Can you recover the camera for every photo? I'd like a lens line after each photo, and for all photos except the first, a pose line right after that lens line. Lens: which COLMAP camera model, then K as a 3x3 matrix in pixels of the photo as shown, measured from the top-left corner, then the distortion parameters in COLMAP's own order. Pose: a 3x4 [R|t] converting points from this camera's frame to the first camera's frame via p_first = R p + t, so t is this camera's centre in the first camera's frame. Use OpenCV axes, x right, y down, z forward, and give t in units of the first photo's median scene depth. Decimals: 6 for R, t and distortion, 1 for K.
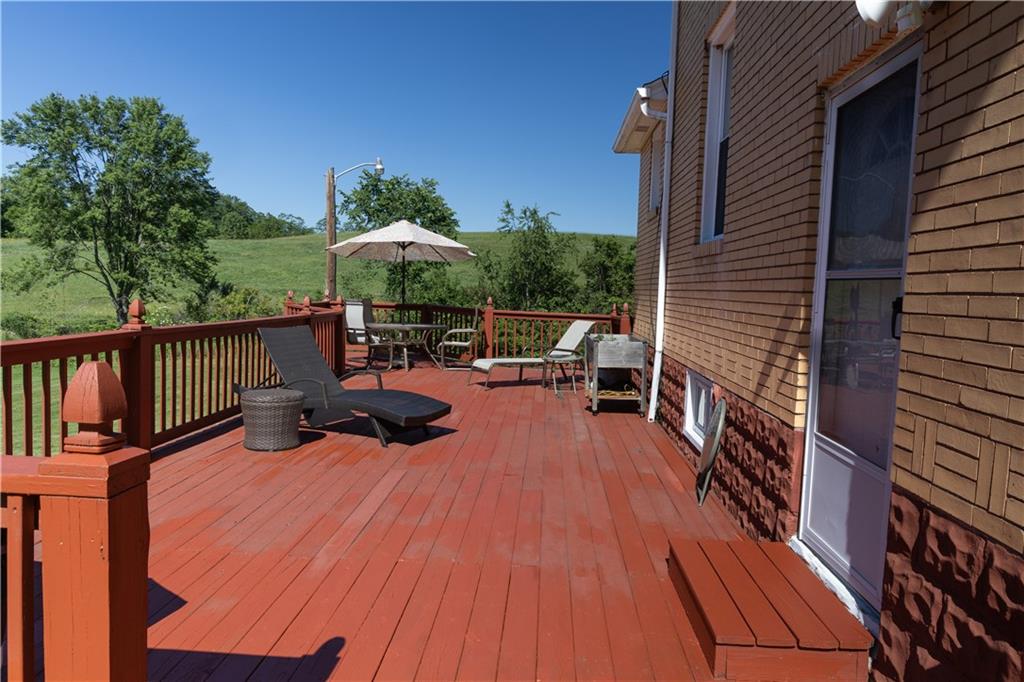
lens RADIAL K [[710.7, 0, 512.0], [0, 710.7, 341.0], [0, 0, 1]] dist [0.002158, 0.000401]
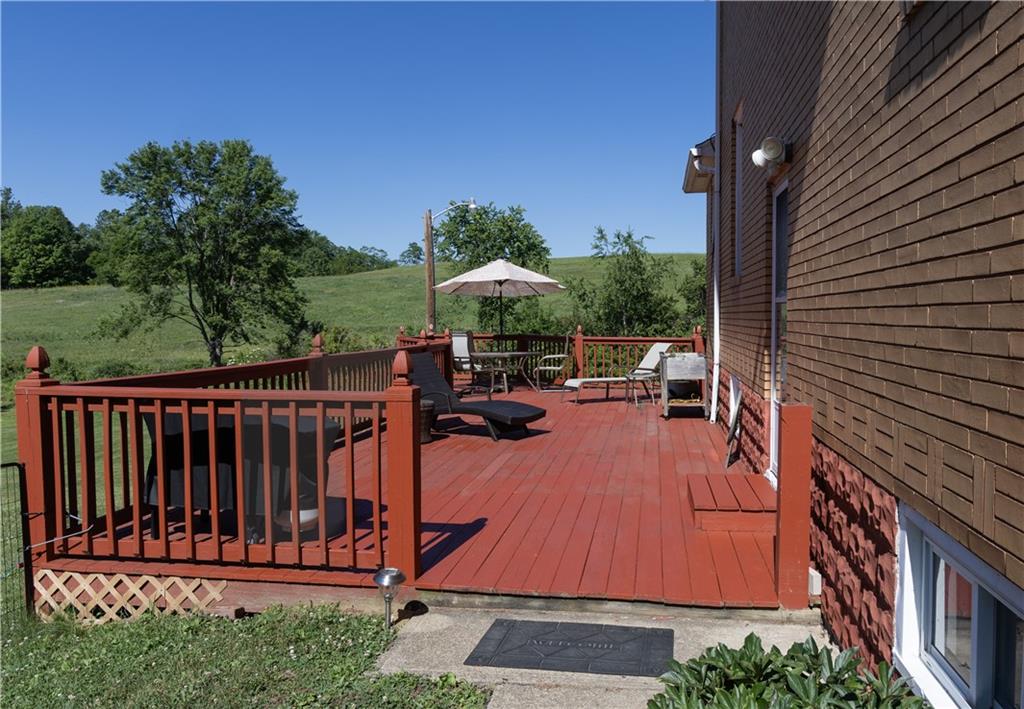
lens RADIAL K [[780.9, 0, 536.1], [0, 780.9, 361.6], [0, 0, 1]] dist [0.028630, -0.002442]
pose [[0.994605, -0.031982, -0.098686, 0.005393], [0.030138, 0.999343, -0.020119, 0.004535], [0.099264, 0.017036, 0.994915, -0.056682]]
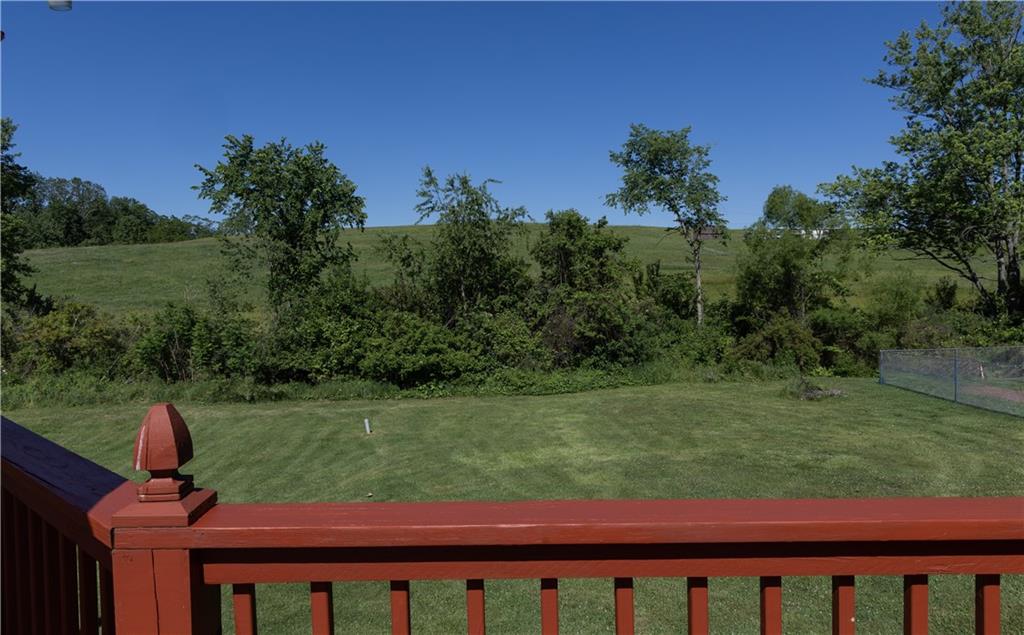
lens RADIAL K [[723.2, 0, 553.2], [0, 723.2, 317.3], [0, 0, 1]] dist [0.001110, 0.000314]
pose [[0.988096, -0.055956, 0.143298, 0.005284], [0.059505, 0.998015, -0.020599, -0.020037], [-0.141861, 0.028881, 0.989465, 0.244622]]
